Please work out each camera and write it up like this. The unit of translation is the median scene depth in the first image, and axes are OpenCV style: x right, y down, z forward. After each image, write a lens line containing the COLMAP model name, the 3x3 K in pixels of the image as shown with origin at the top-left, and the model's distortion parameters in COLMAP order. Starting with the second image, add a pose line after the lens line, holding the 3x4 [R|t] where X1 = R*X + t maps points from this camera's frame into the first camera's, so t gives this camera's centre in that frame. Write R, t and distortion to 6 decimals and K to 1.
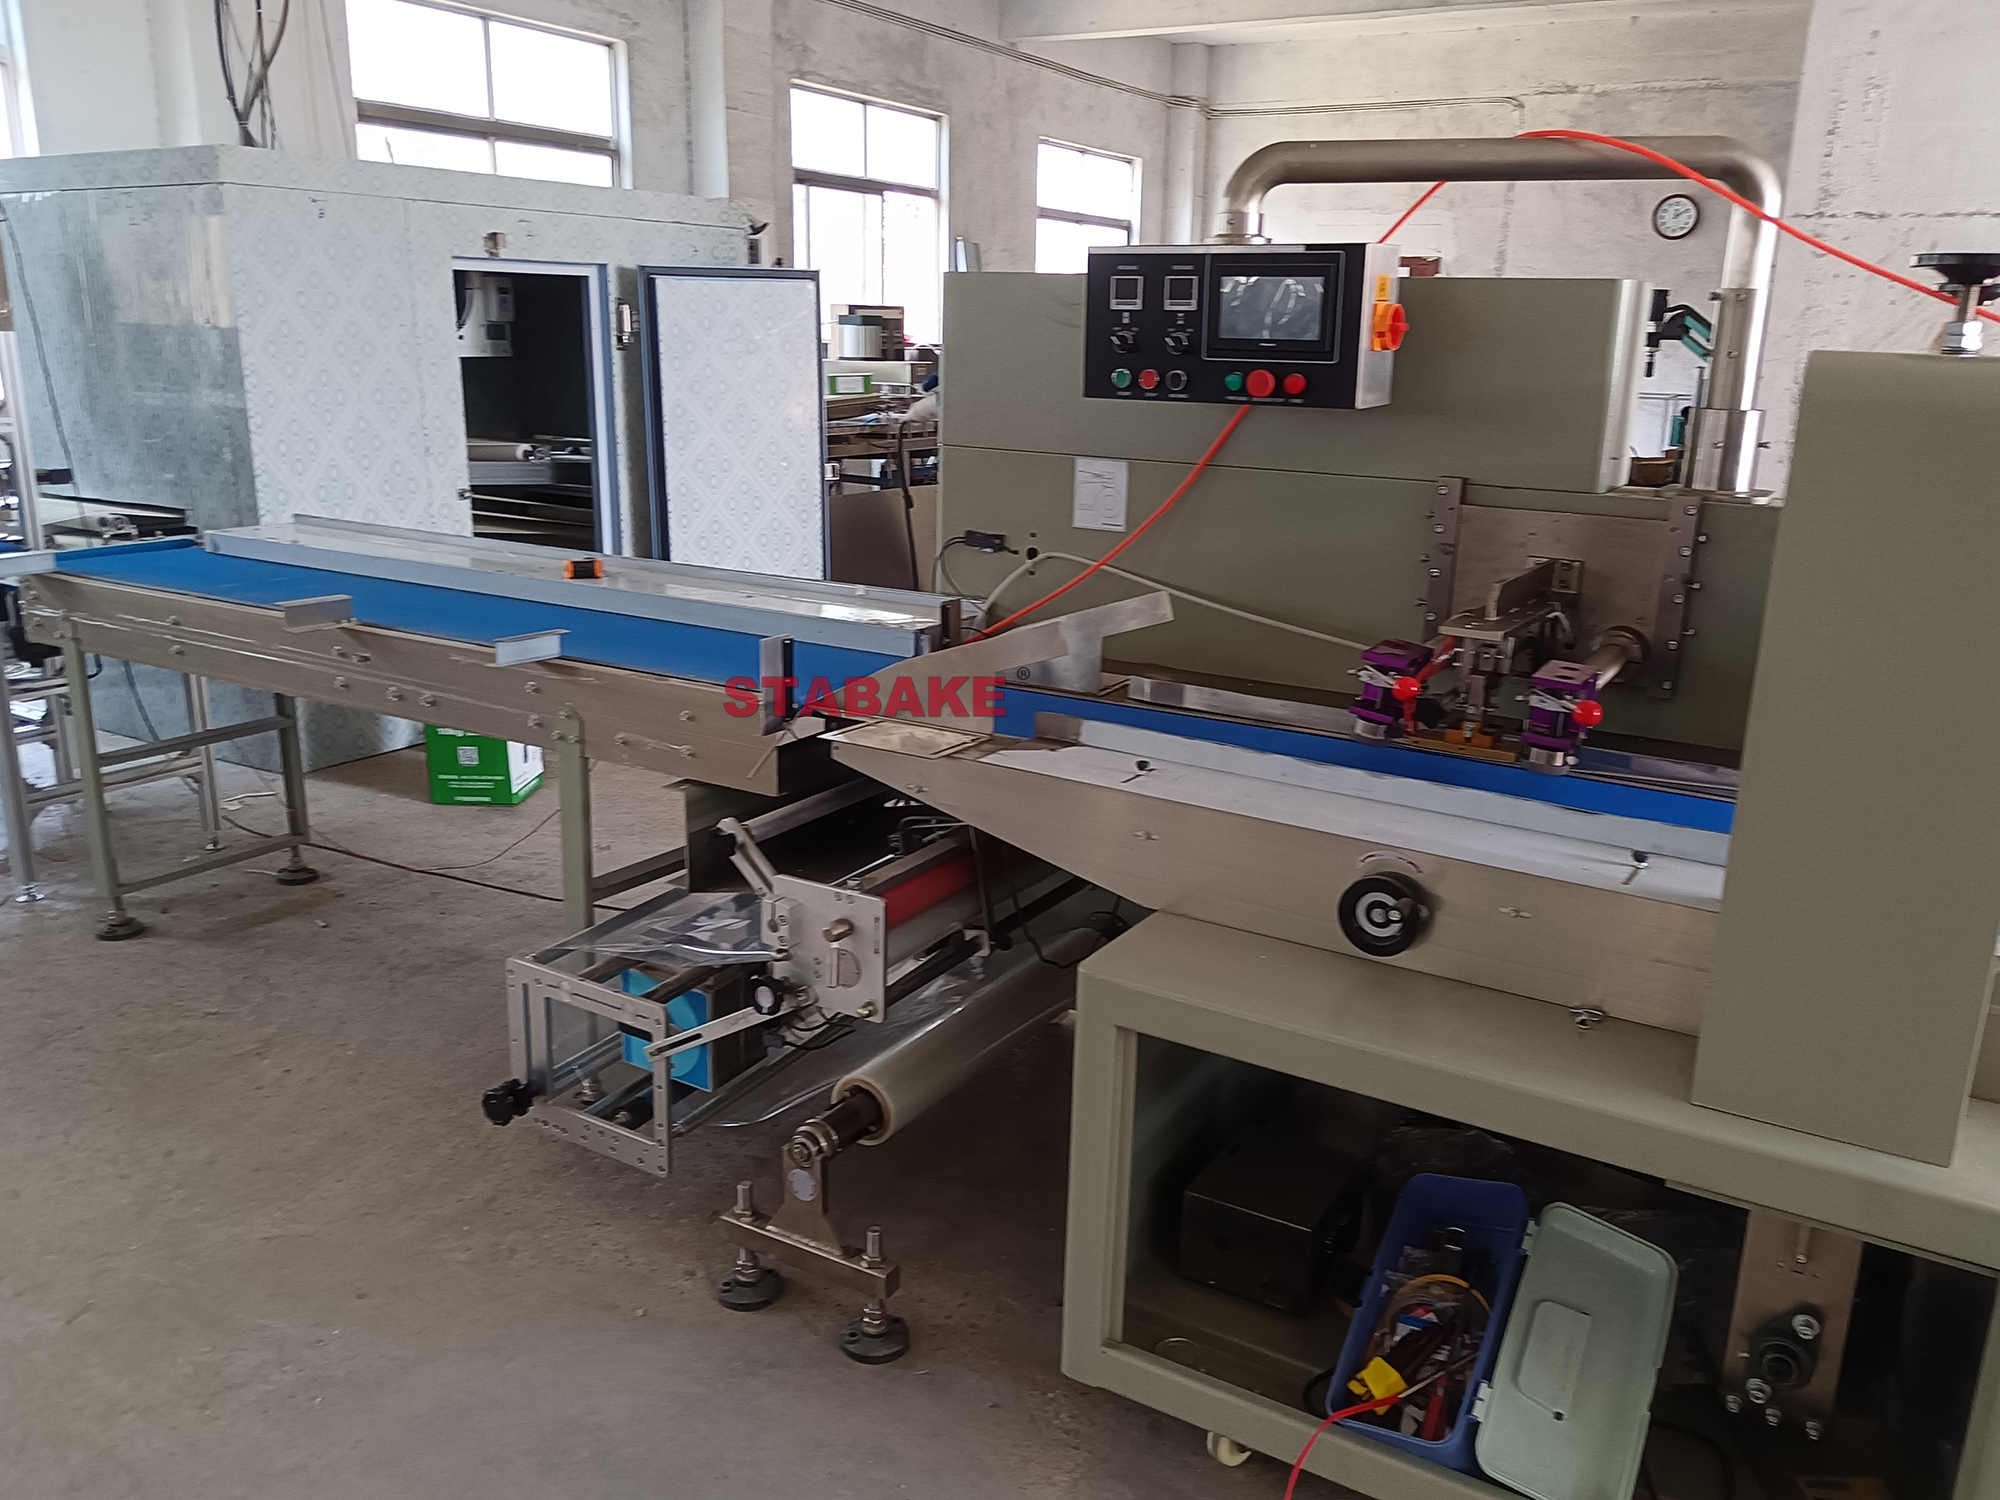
lens RADIAL K [[1577.7, 0, 1000.0], [0, 1577.7, 750.0], [0, 0, 1]] dist [0.033013, -0.043565]
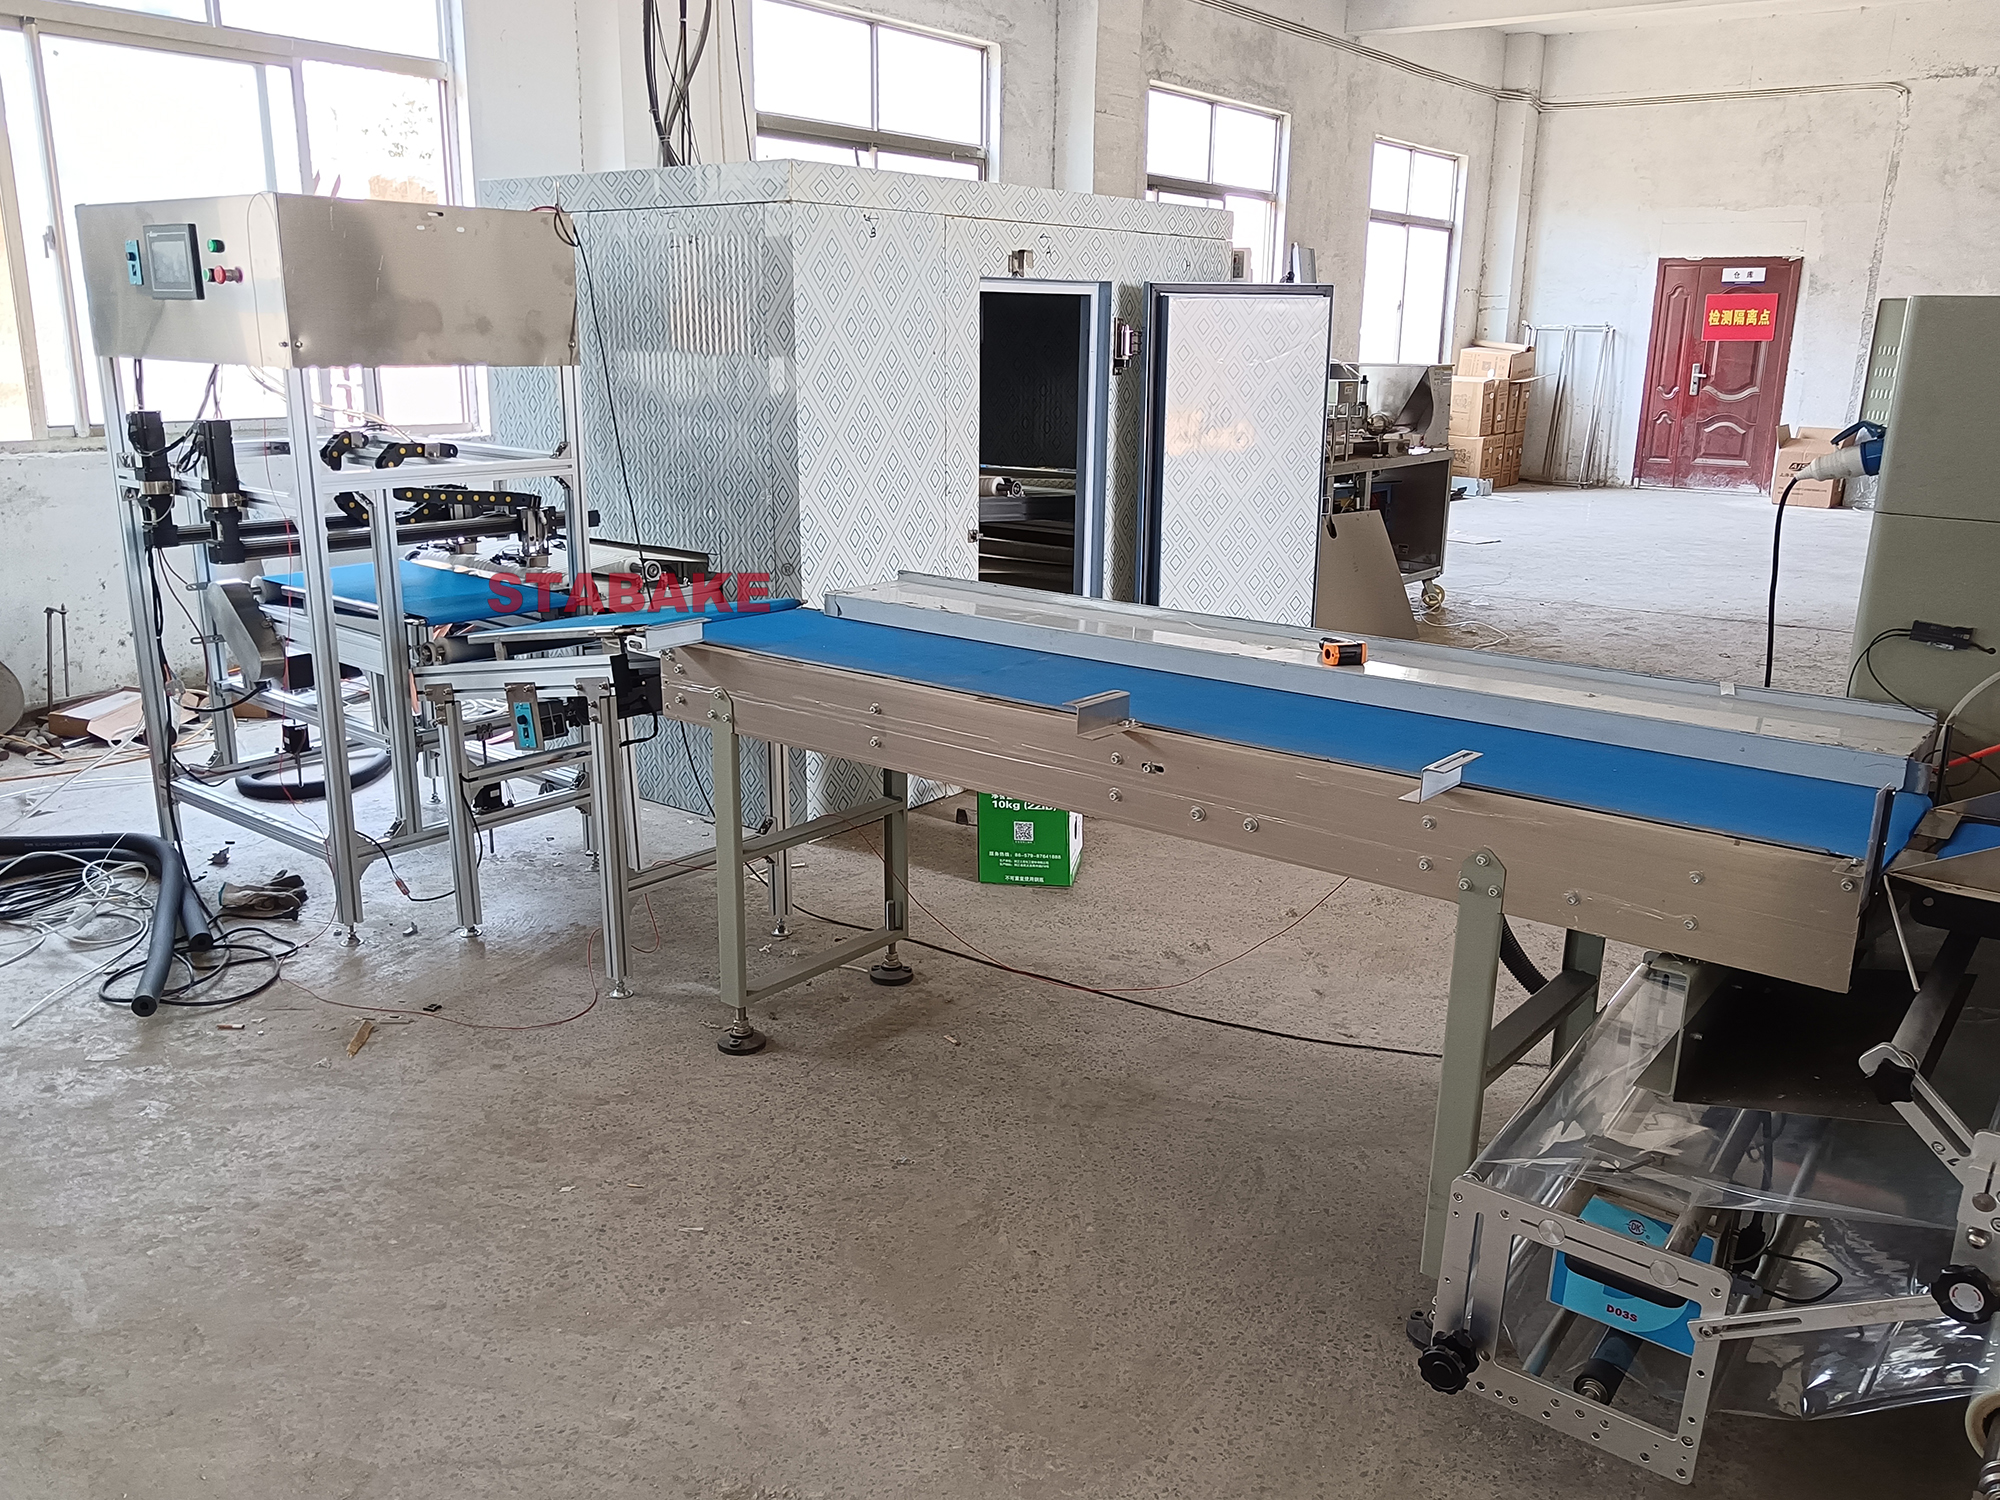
lens RADIAL K [[1577.7, 0, 1000.0], [0, 1577.7, 750.0], [0, 0, 1]] dist [0.033013, -0.043565]
pose [[0.993579, 0.022631, -0.110857, -0.215138], [-0.022884, 0.999738, -0.001011, -0.035884], [0.110805, 0.003542, 0.993836, 0.090951]]
